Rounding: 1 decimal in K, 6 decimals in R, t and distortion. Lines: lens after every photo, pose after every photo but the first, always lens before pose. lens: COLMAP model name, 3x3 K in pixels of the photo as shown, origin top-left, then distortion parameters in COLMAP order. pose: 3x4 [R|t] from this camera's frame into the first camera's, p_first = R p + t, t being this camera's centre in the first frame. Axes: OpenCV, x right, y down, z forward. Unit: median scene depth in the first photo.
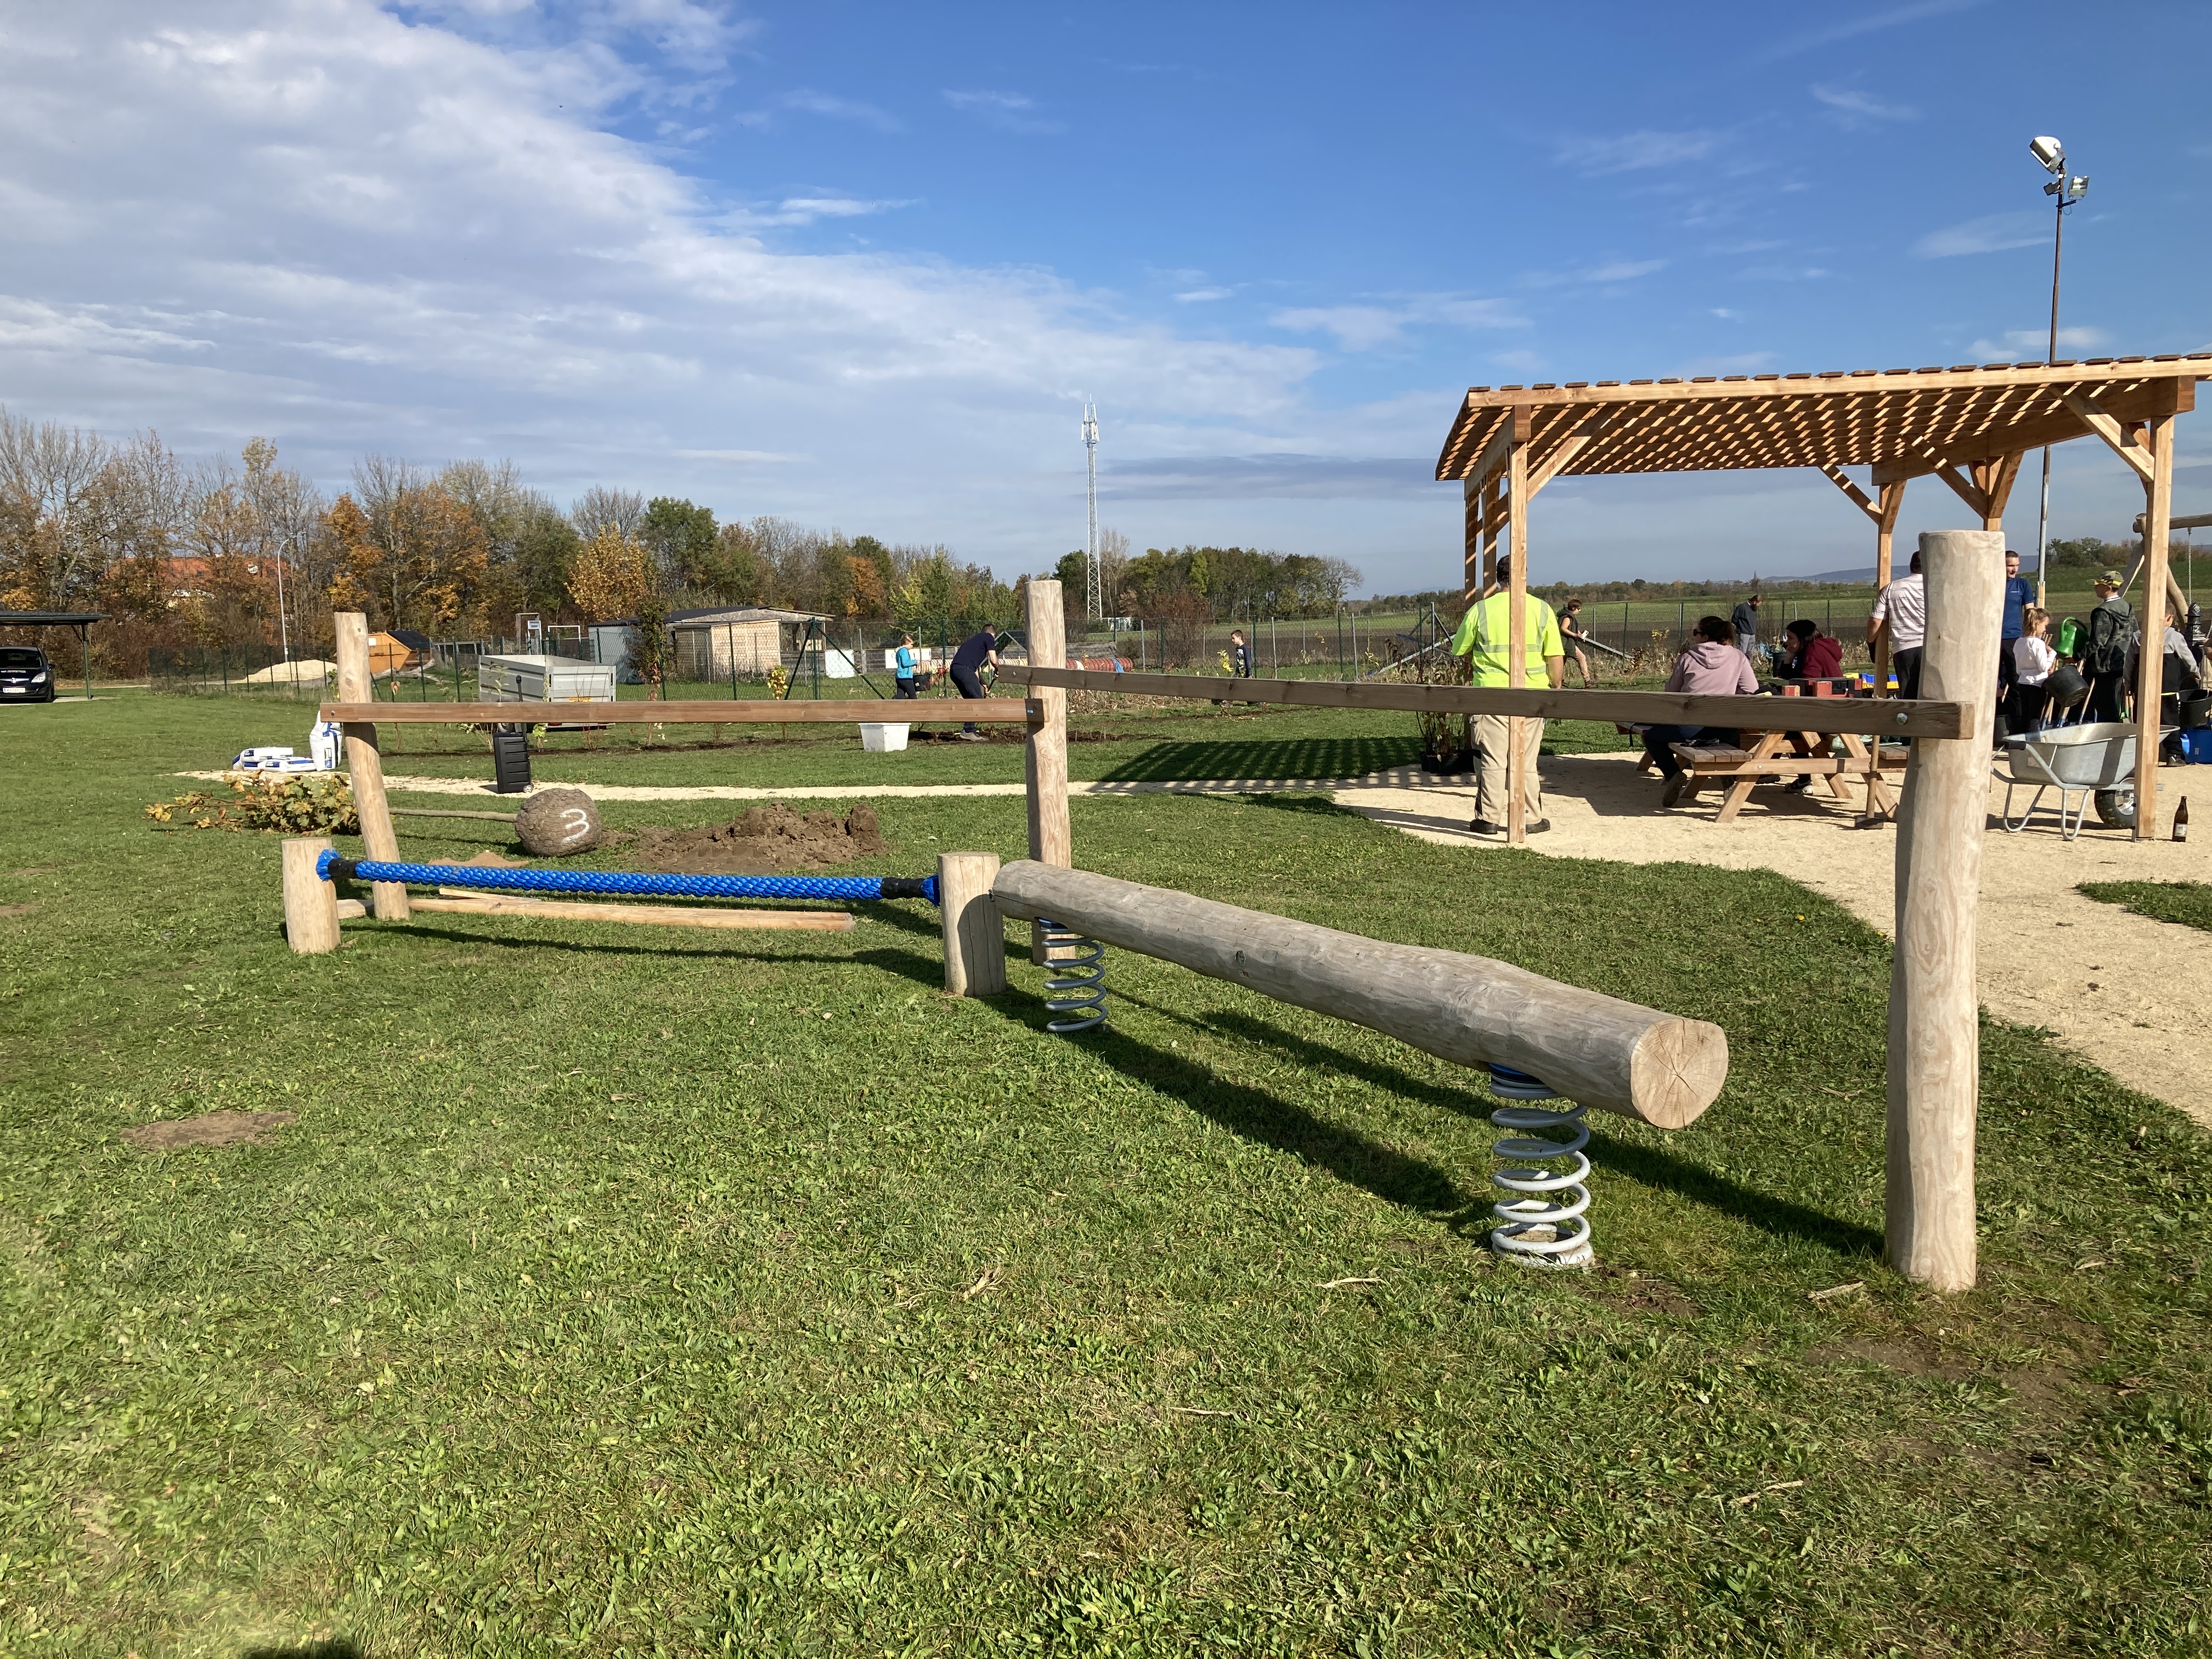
lens RADIAL K [[1794.0, 0, 1105.9], [0, 1794.0, 829.2], [0, 0, 1]] dist [0.001695, 0.003789]
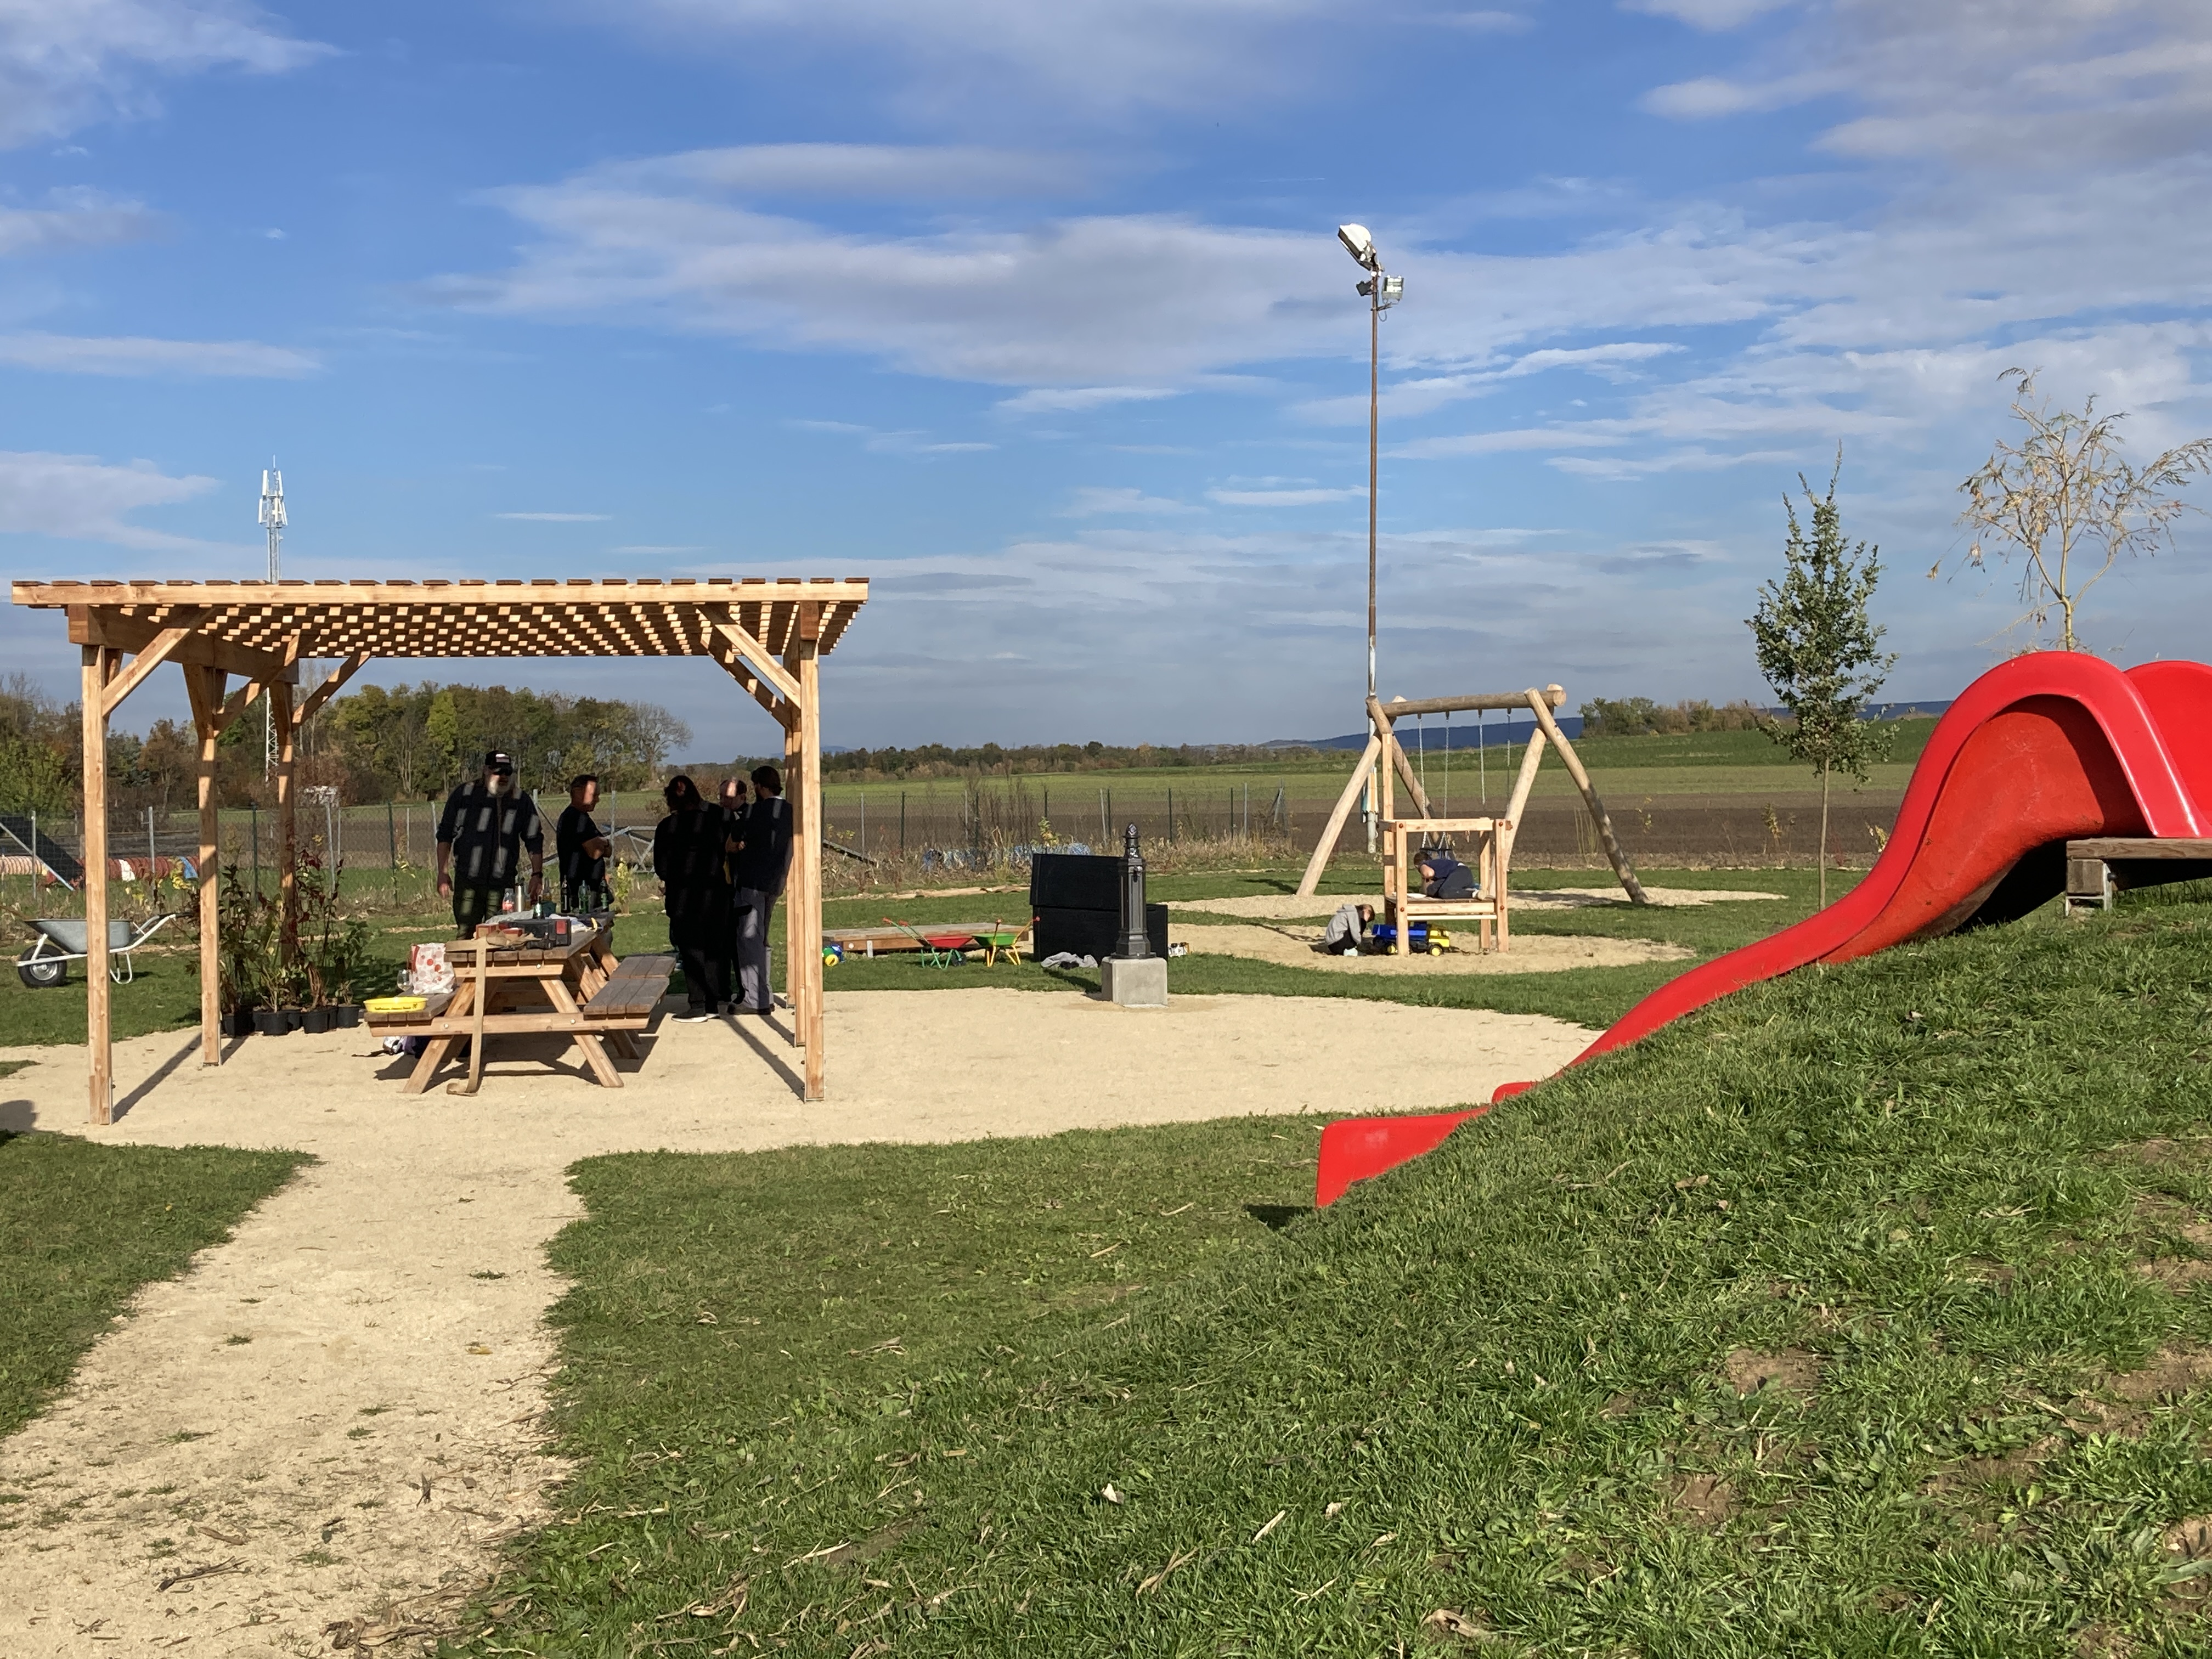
lens RADIAL K [[2650.1, 0, 1106.8], [0, 2650.1, 829.5], [0, 0, 1]] dist [0.004151, 0.000000]
pose [[0.963995, 0.009307, 0.265758, 0.100591], [0.017414, 0.995032, -0.098016, 0.000688], [-0.265351, 0.099115, 0.959044, -0.089188]]
